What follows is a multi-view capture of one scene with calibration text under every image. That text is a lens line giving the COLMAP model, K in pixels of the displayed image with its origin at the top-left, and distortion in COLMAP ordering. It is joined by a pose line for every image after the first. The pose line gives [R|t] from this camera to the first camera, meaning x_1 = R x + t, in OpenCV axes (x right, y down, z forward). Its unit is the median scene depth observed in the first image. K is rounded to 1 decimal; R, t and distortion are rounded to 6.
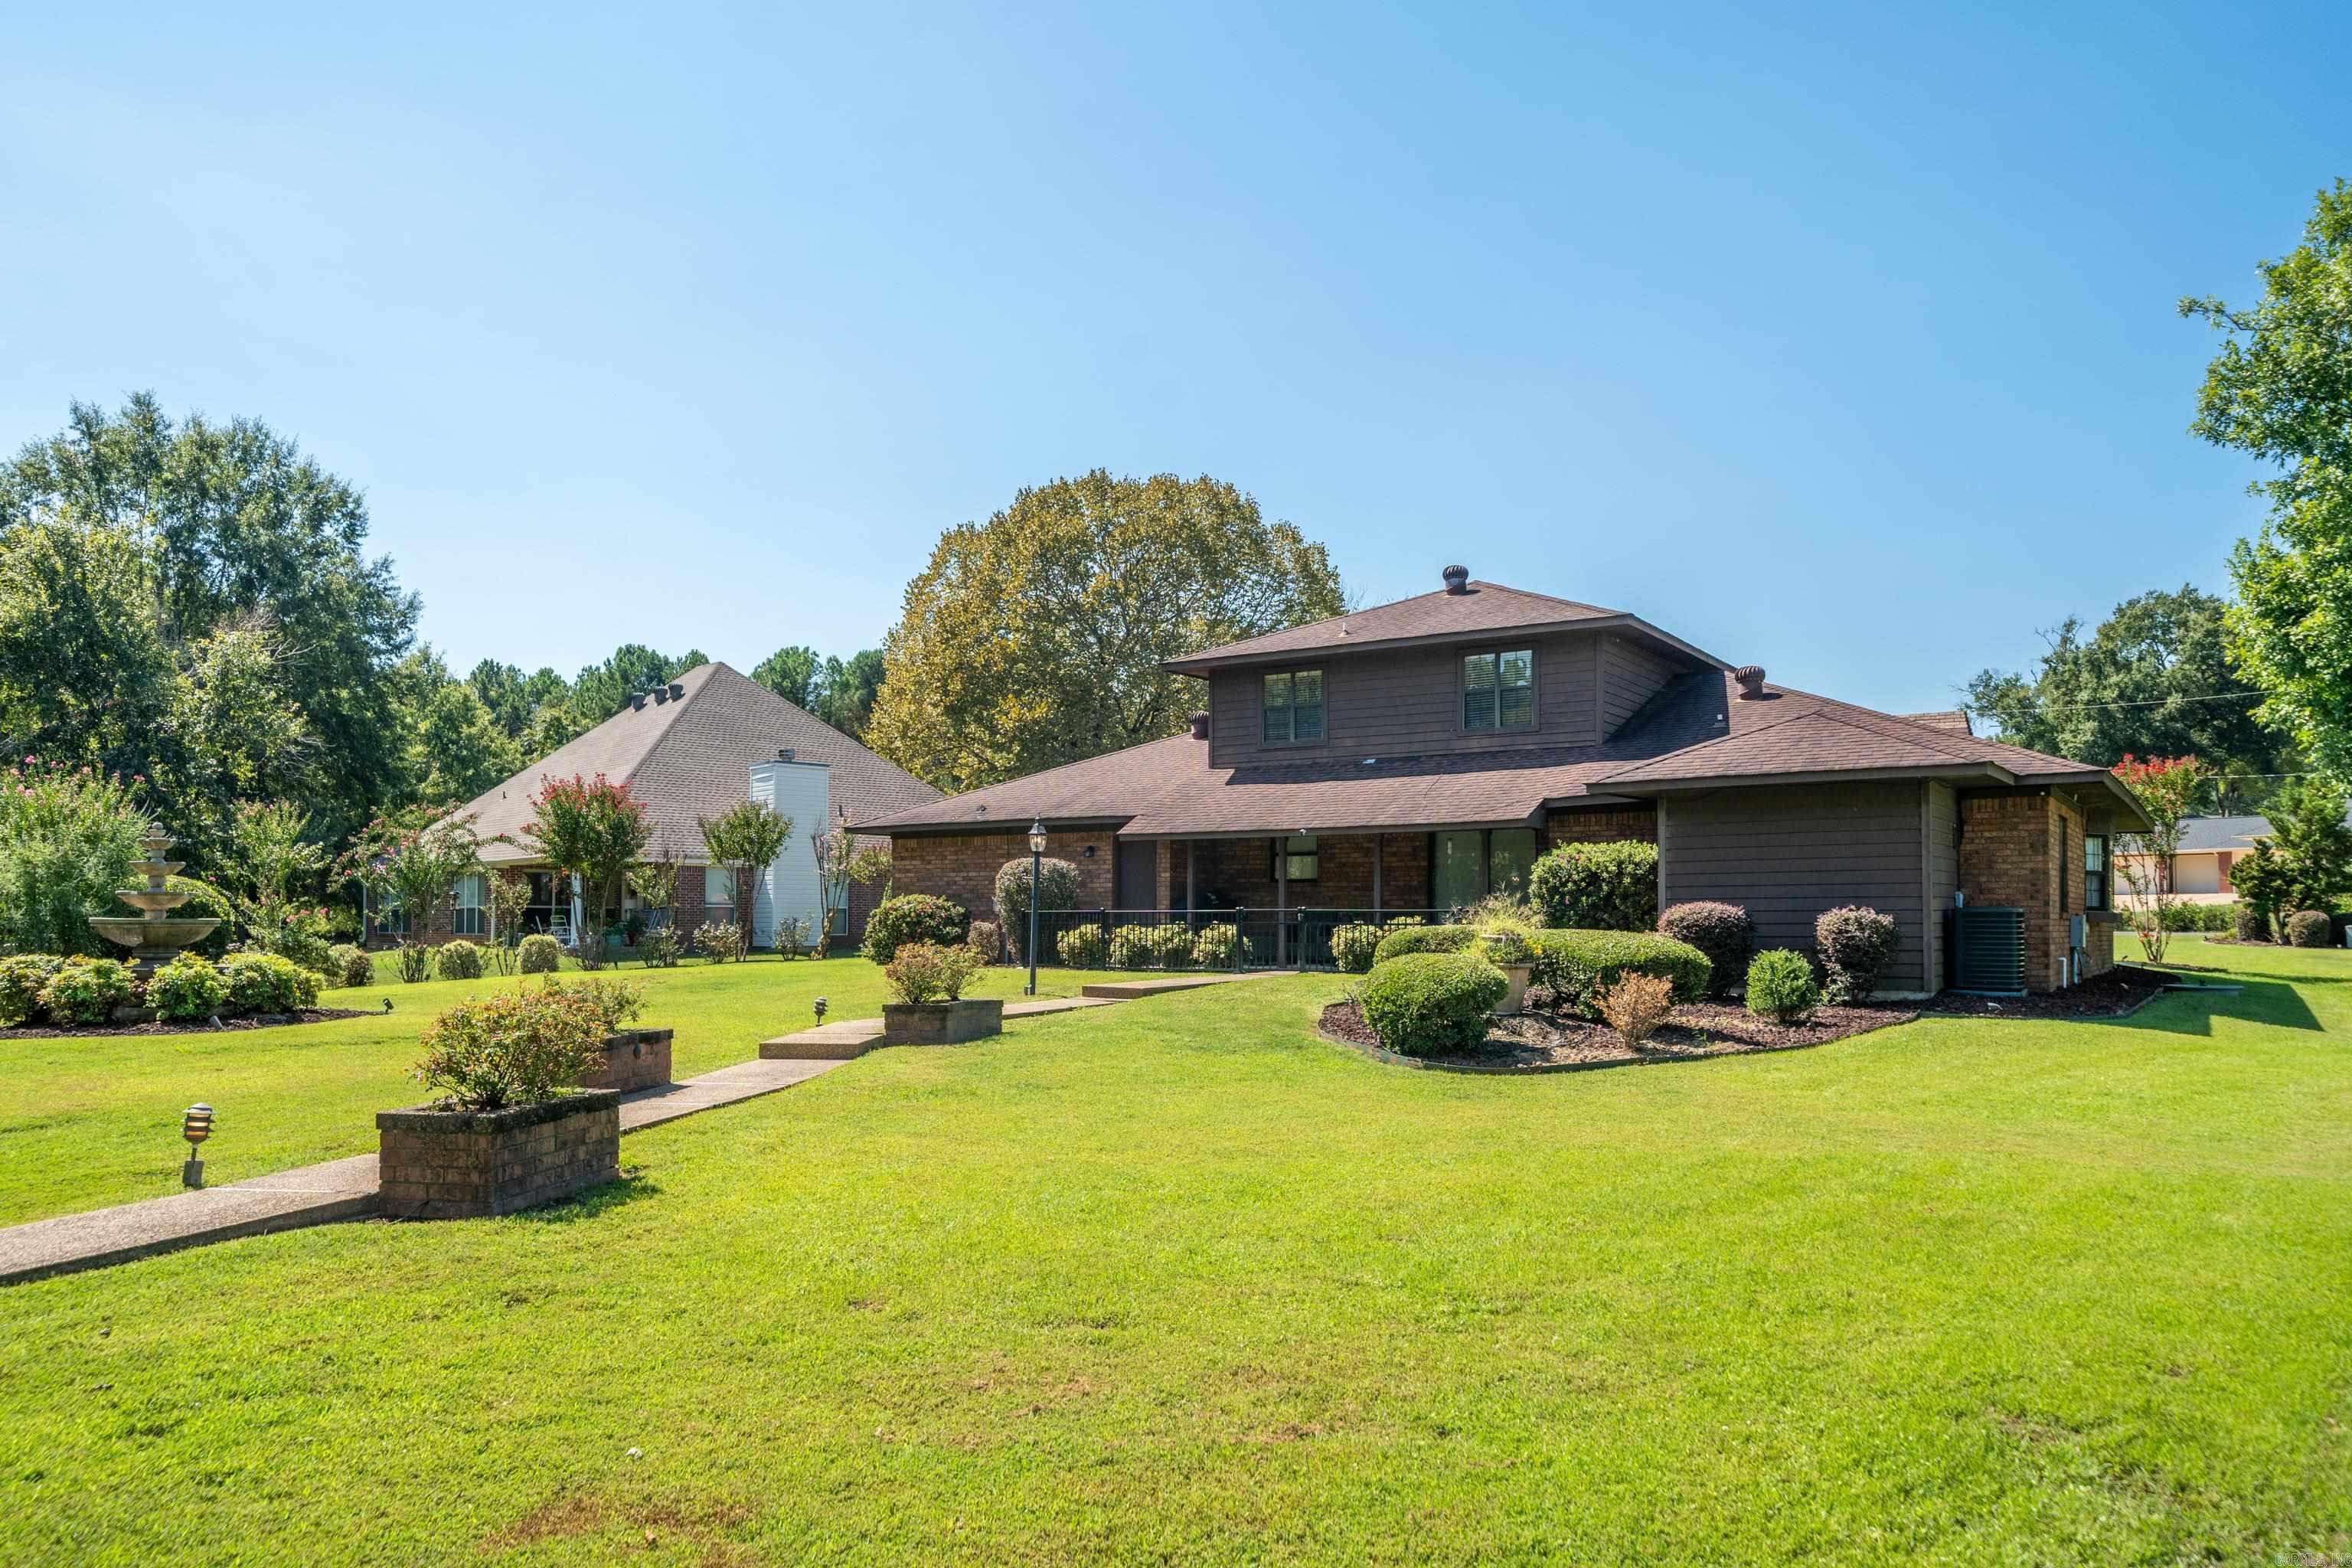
lens RADIAL K [[1589.1, 0, 1168.3], [0, 1589.1, 810.0], [0, 0, 1]] dist [-0.027029, -0.002522]
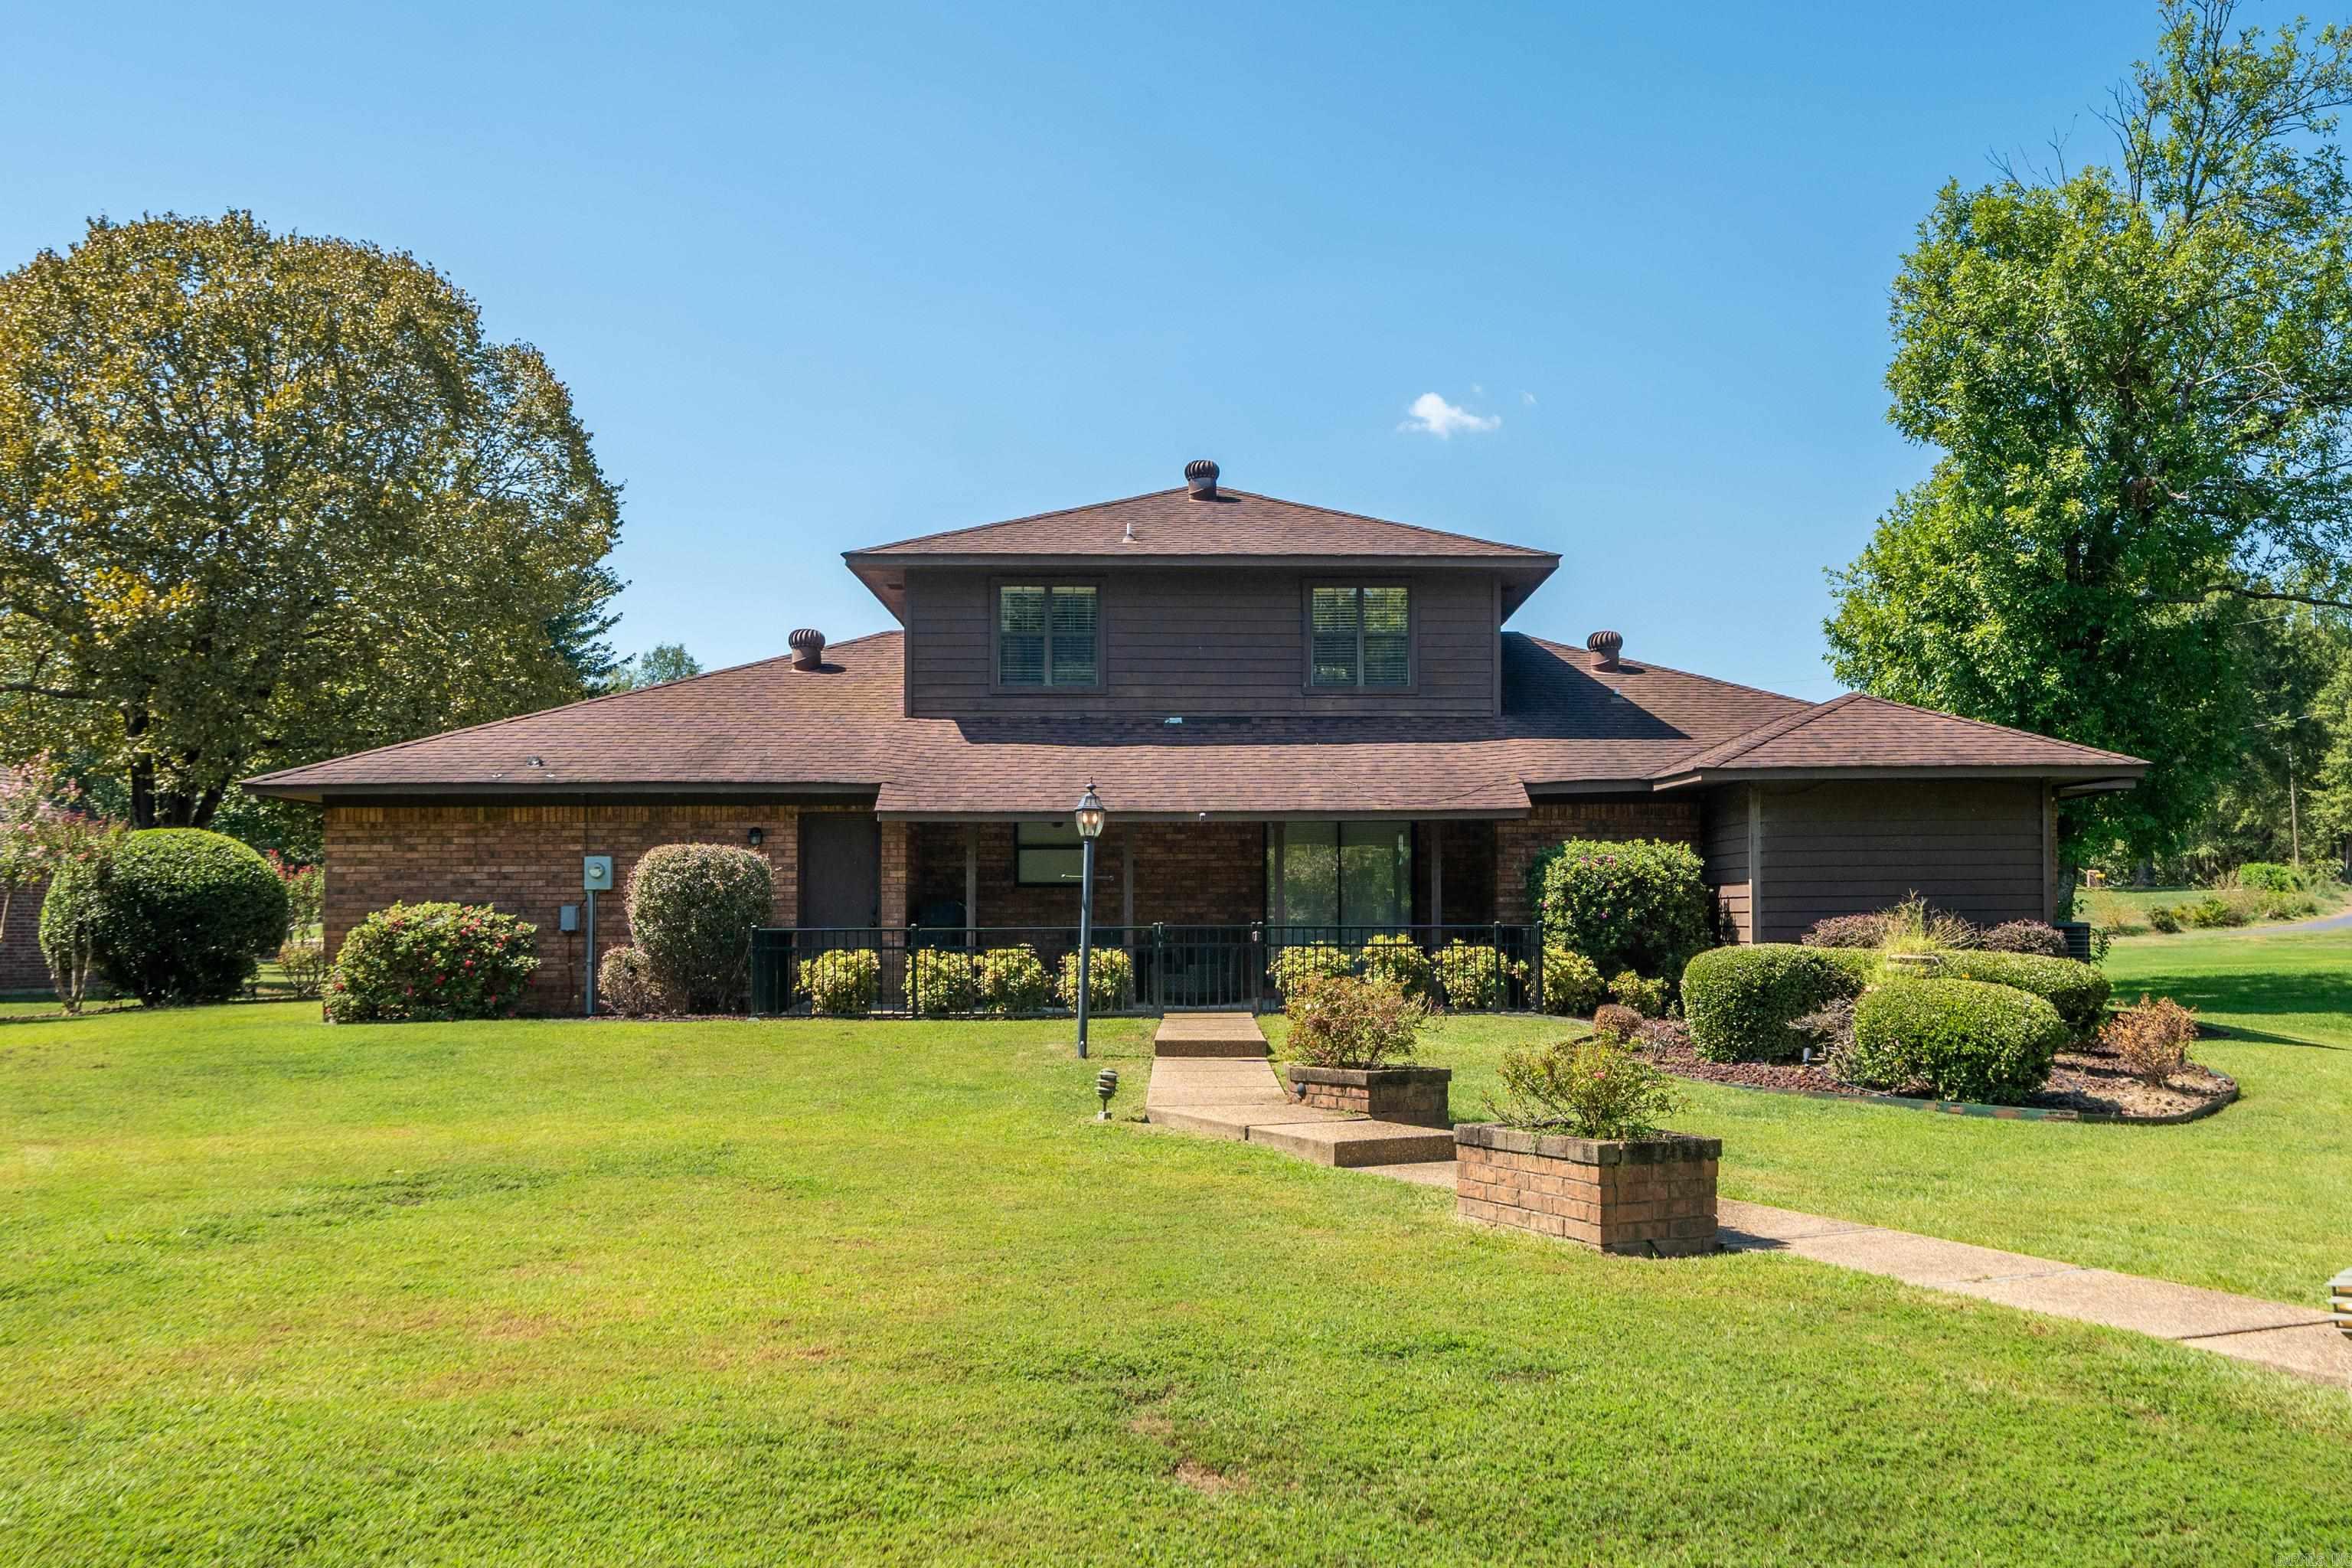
lens RADIAL K [[2160.6, 0, 1217.8], [0, 2160.6, 819.5], [0, 0, 1]] dist [-0.009776, 0.000000]
pose [[0.803925, 0.027969, 0.594073, -0.439362], [-0.034389, 0.999408, -0.000515, 0.014124], [-0.593736, -0.020015, 0.804411, 0.202810]]
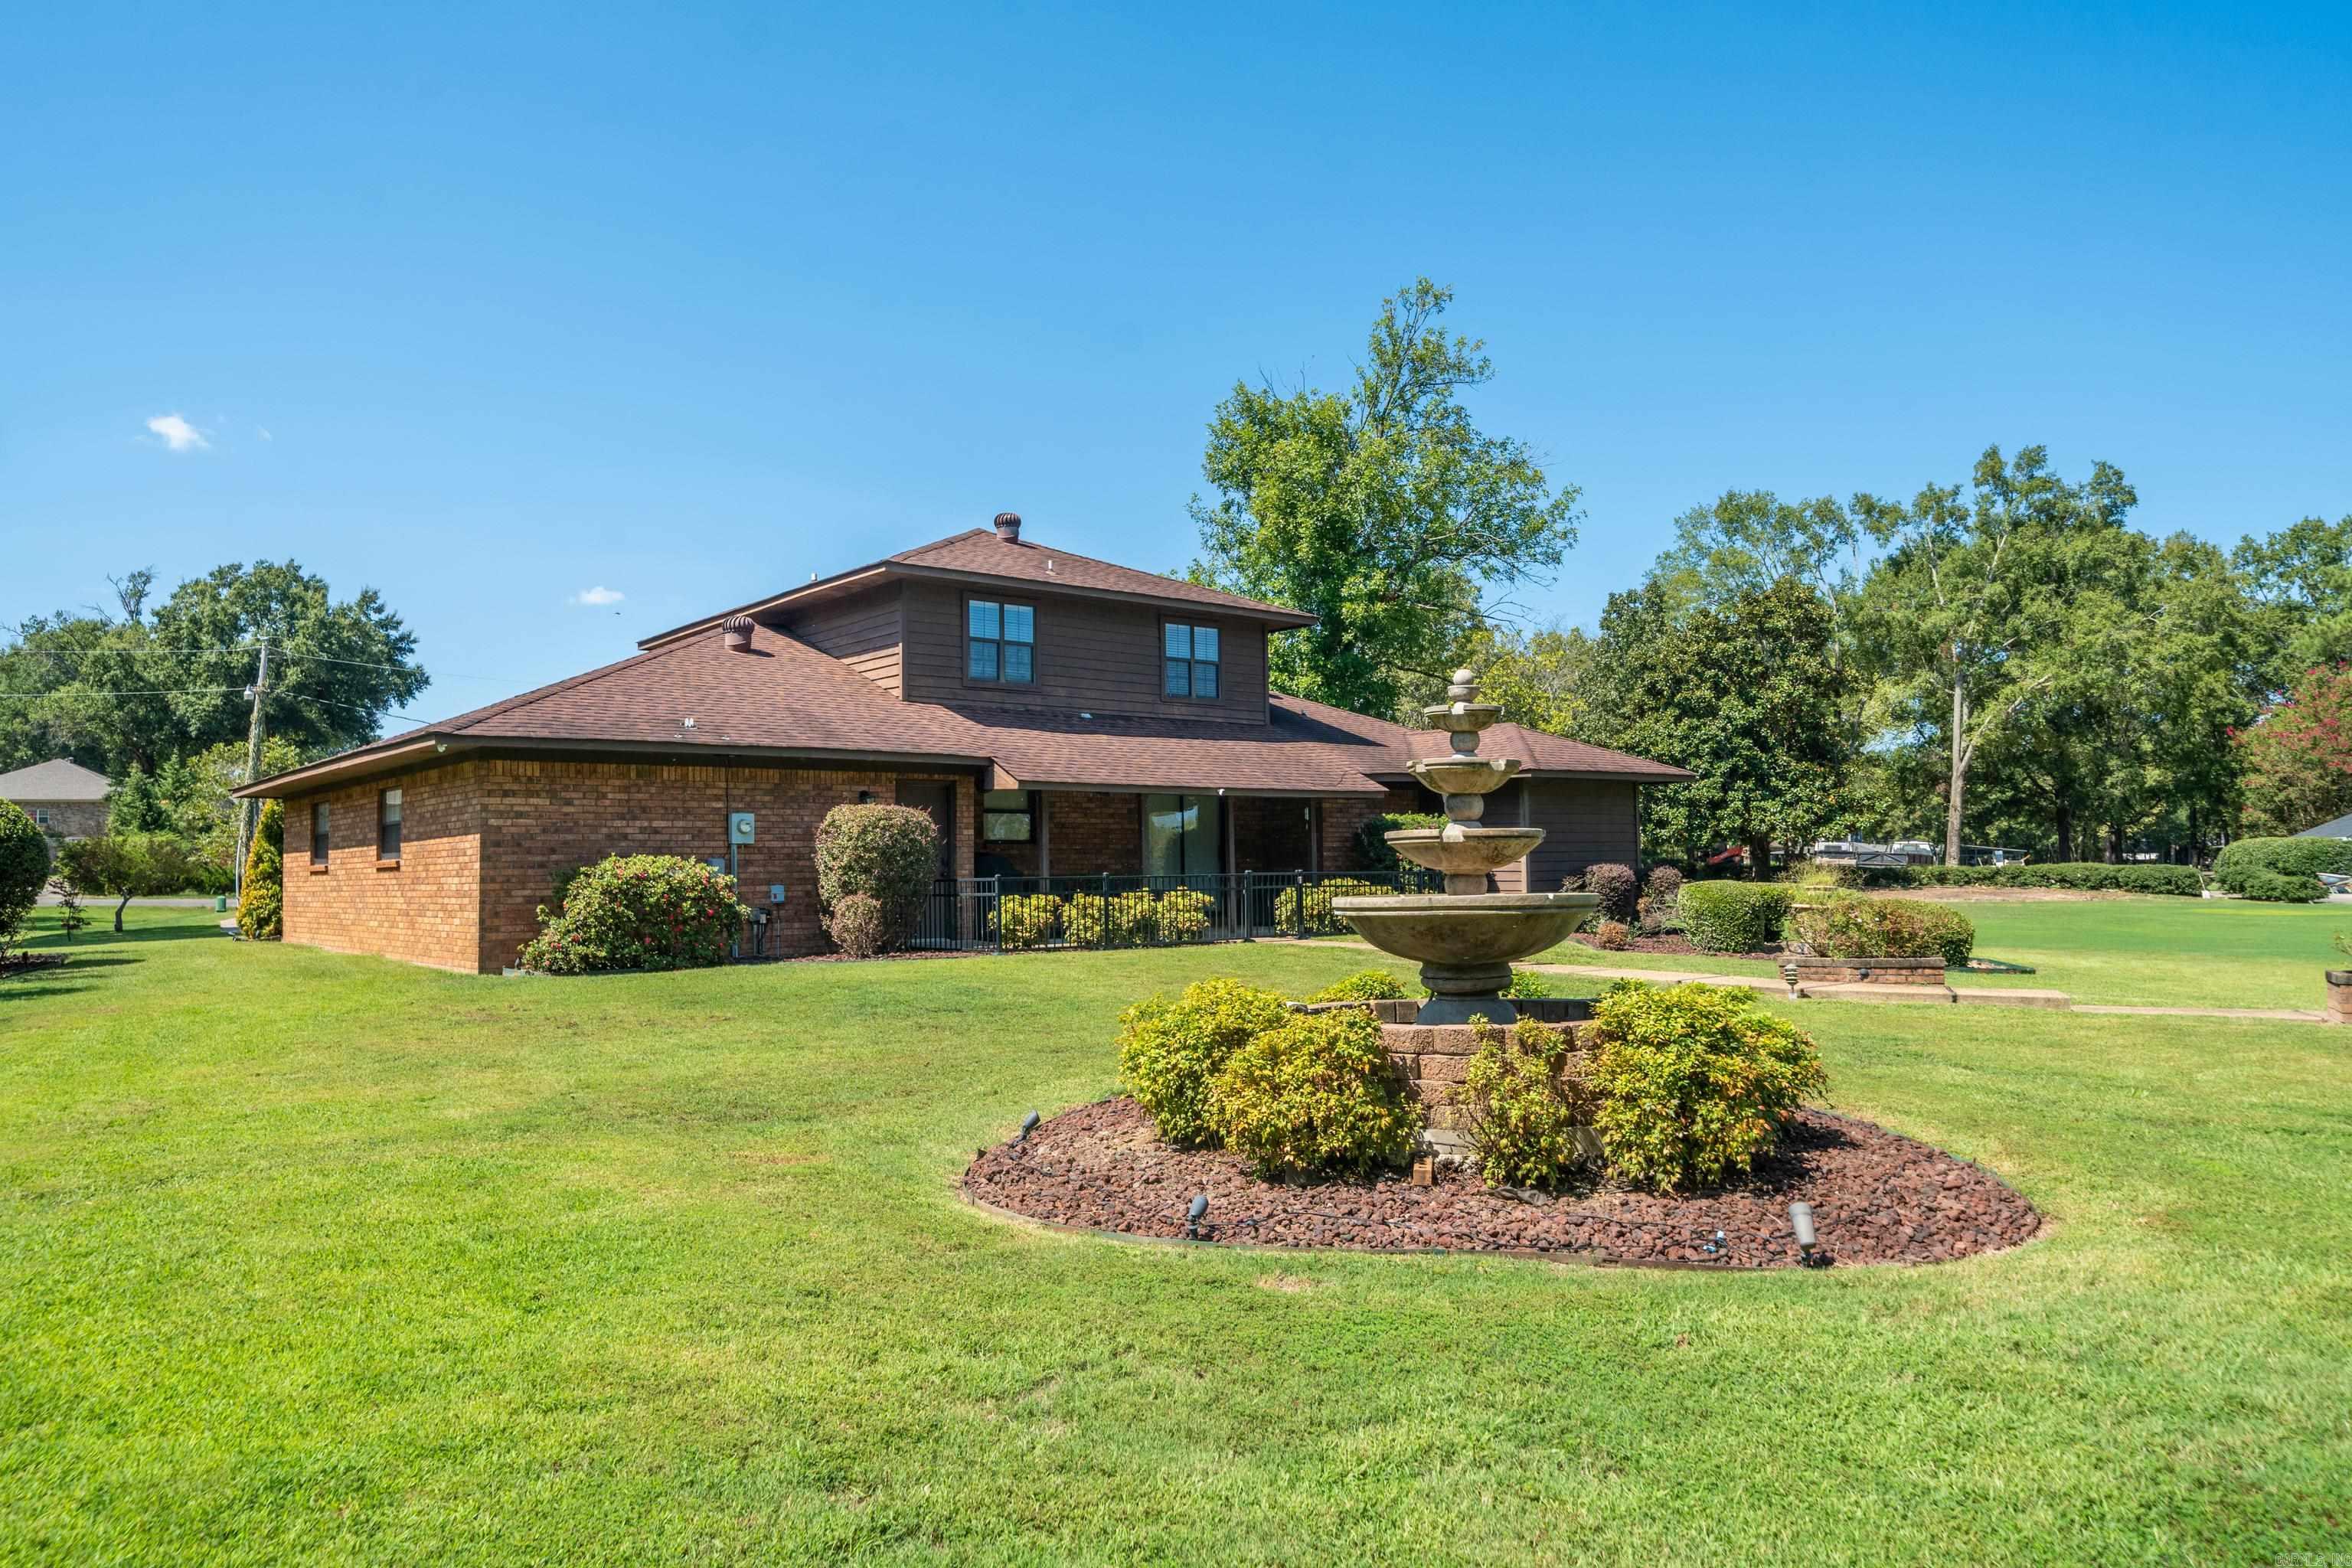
lens RADIAL K [[1589.1, 0, 1164.6], [0, 1589.1, 766.0], [0, 0, 1]] dist [-0.027029, -0.002522]
pose [[0.276525, 0.059768, 0.959146, -0.758889], [-0.051322, 0.997558, -0.047365, 0.041005], [-0.959635, -0.036127, 0.278917, 0.698624]]
